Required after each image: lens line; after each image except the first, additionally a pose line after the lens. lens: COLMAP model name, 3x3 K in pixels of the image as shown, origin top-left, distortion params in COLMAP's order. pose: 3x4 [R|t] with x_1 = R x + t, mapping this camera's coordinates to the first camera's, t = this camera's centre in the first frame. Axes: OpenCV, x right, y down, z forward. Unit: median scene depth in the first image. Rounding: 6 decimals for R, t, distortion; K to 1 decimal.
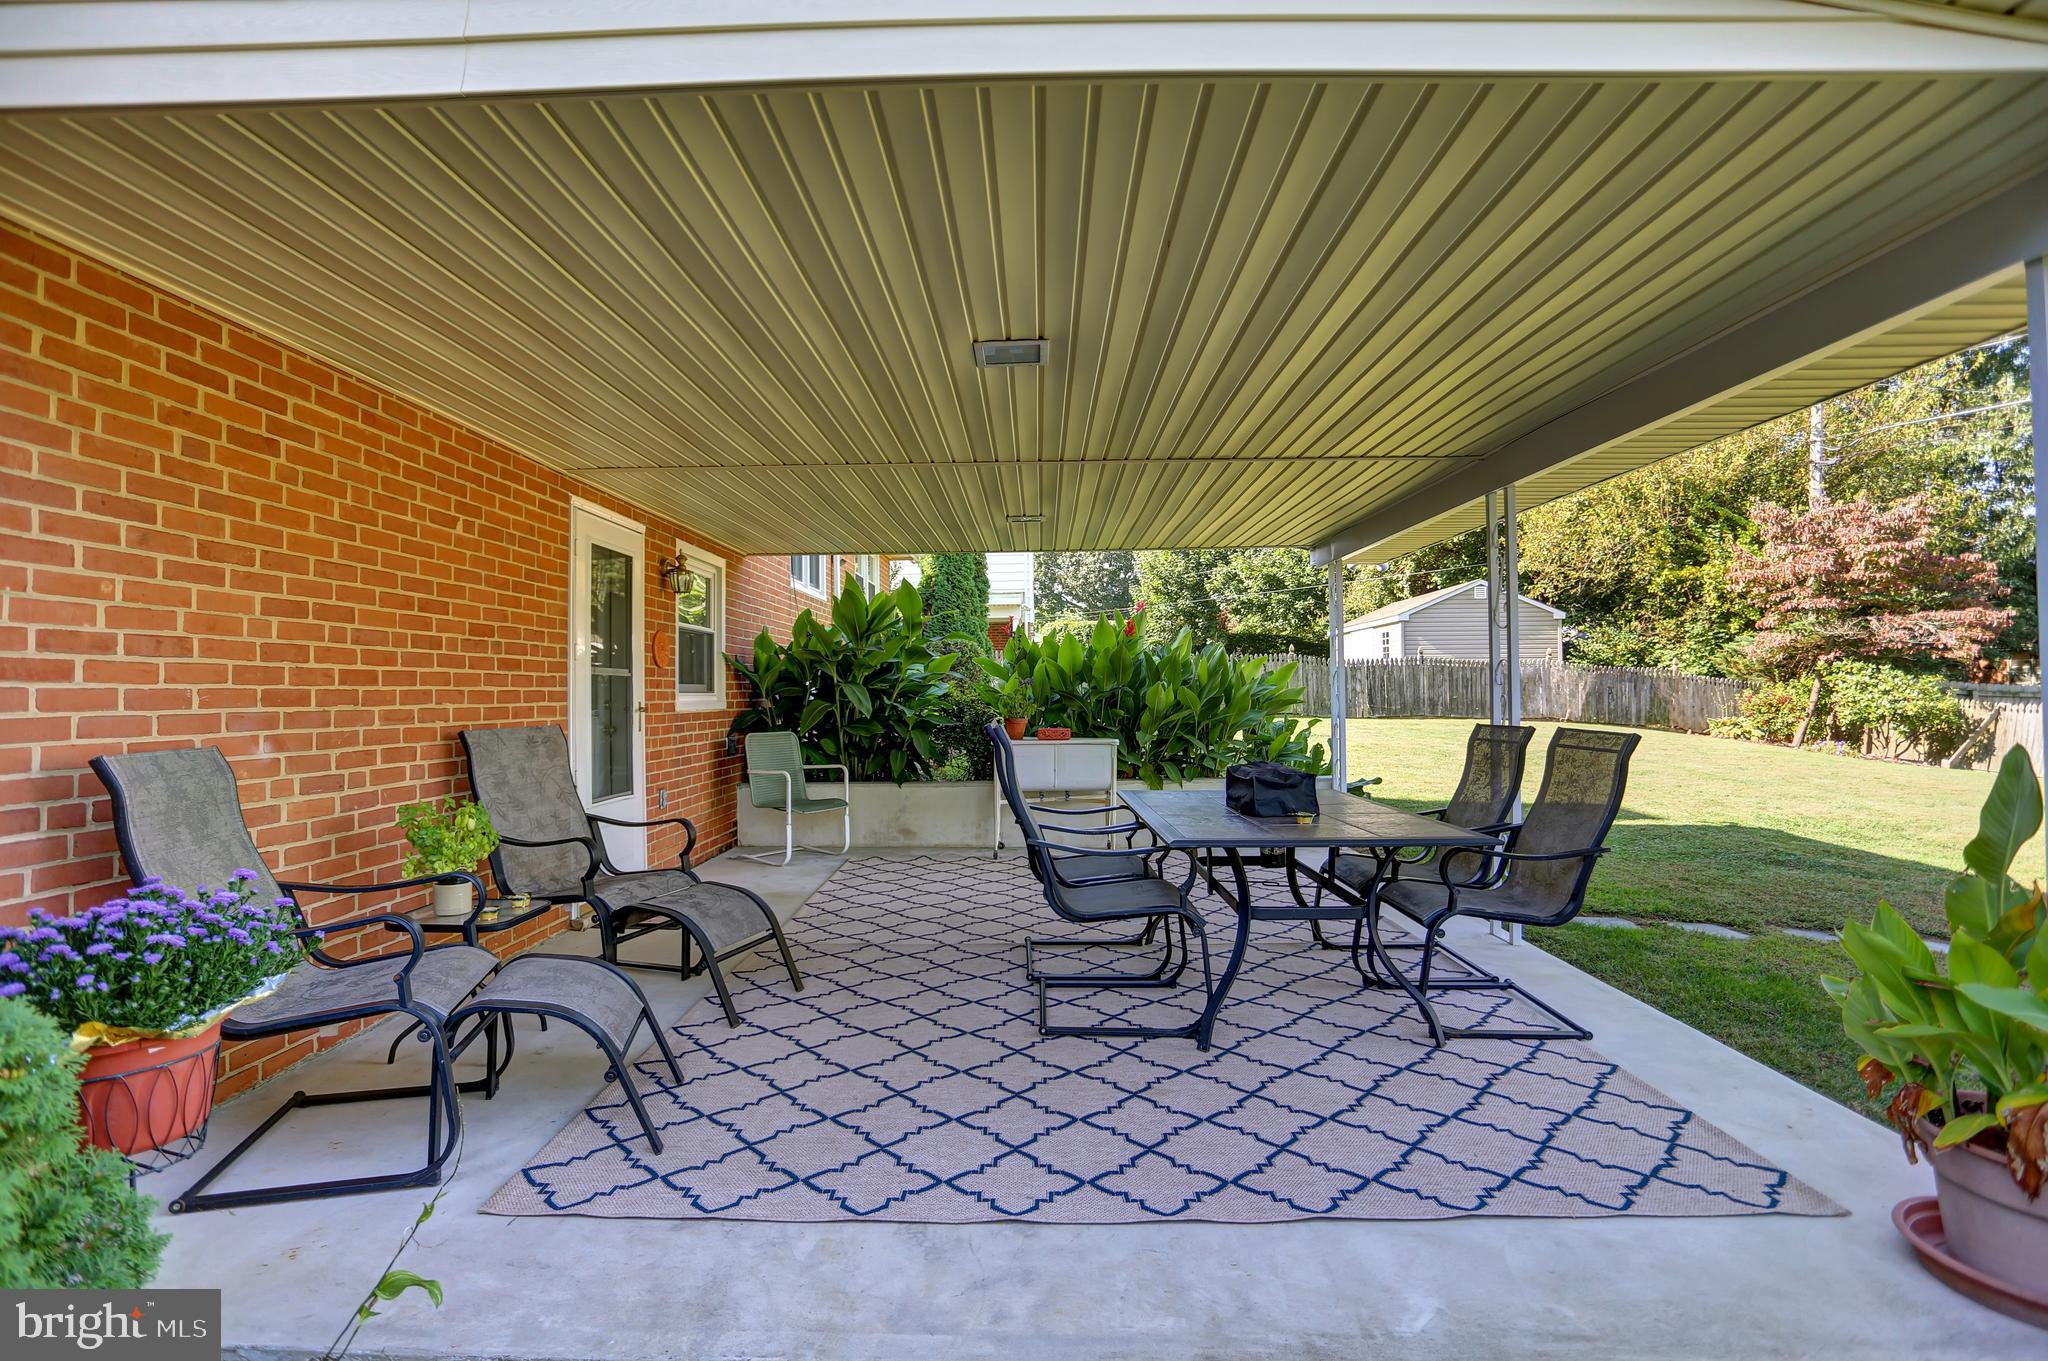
lens RADIAL K [[998.9, 0, 1018.8], [0, 998.9, 673.4], [0, 0, 1]] dist [-0.055360, 0.019505]
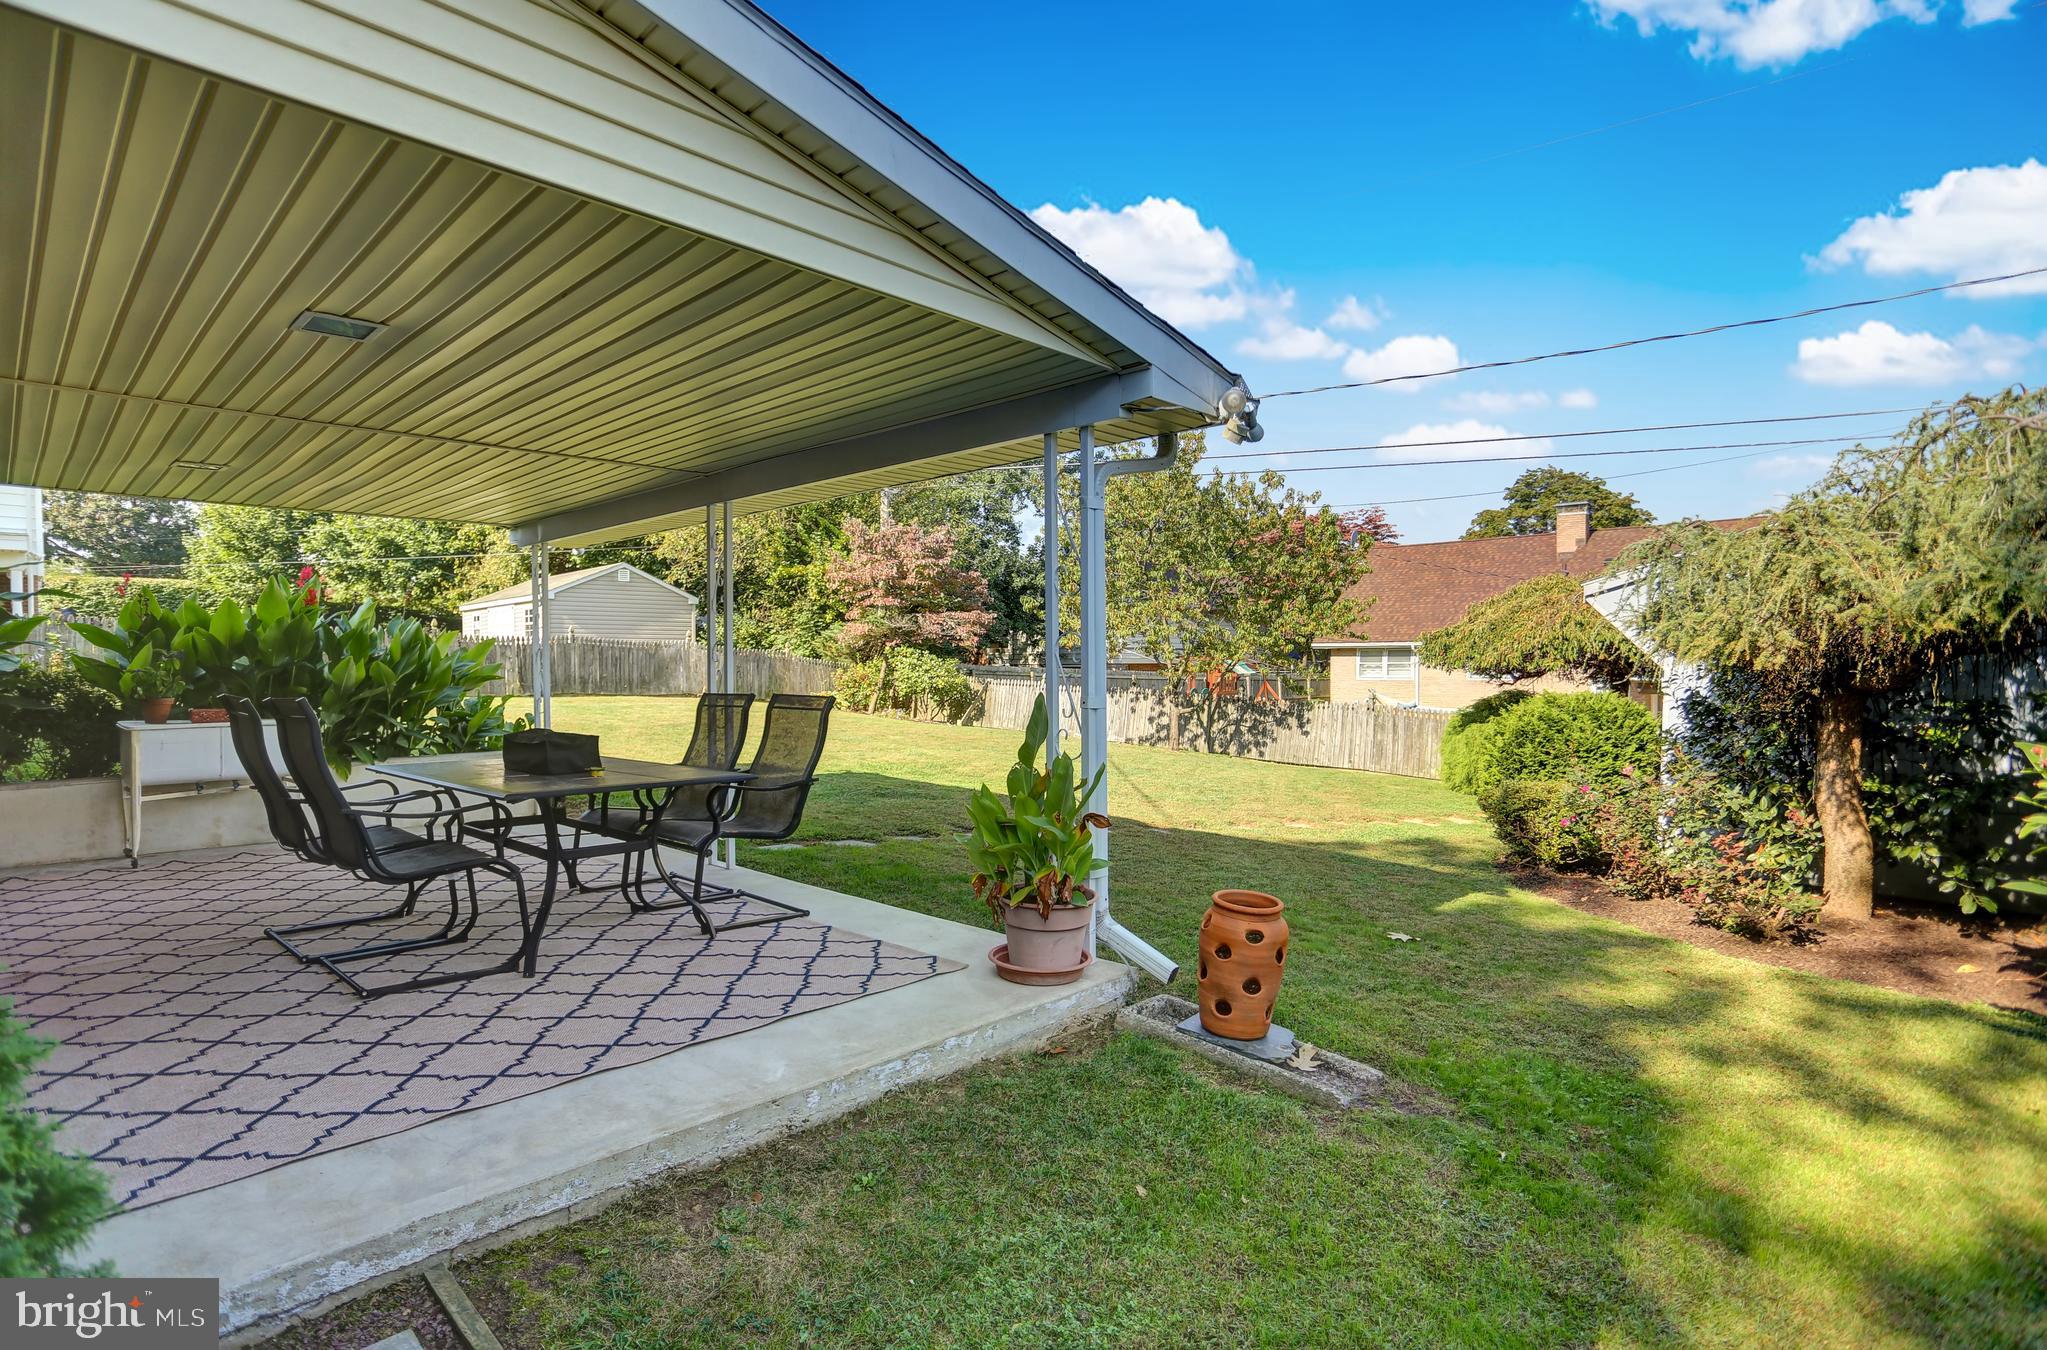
lens RADIAL K [[998.4, 0, 1021.7], [0, 998.4, 675.8], [0, 0, 1]] dist [-0.055360, 0.019505]
pose [[0.672035, -0.003271, 0.740513, -0.091435], [-0.014085, 0.999753, 0.017199, 0.001532], [-0.740386, -0.021989, 0.671822, -0.060099]]
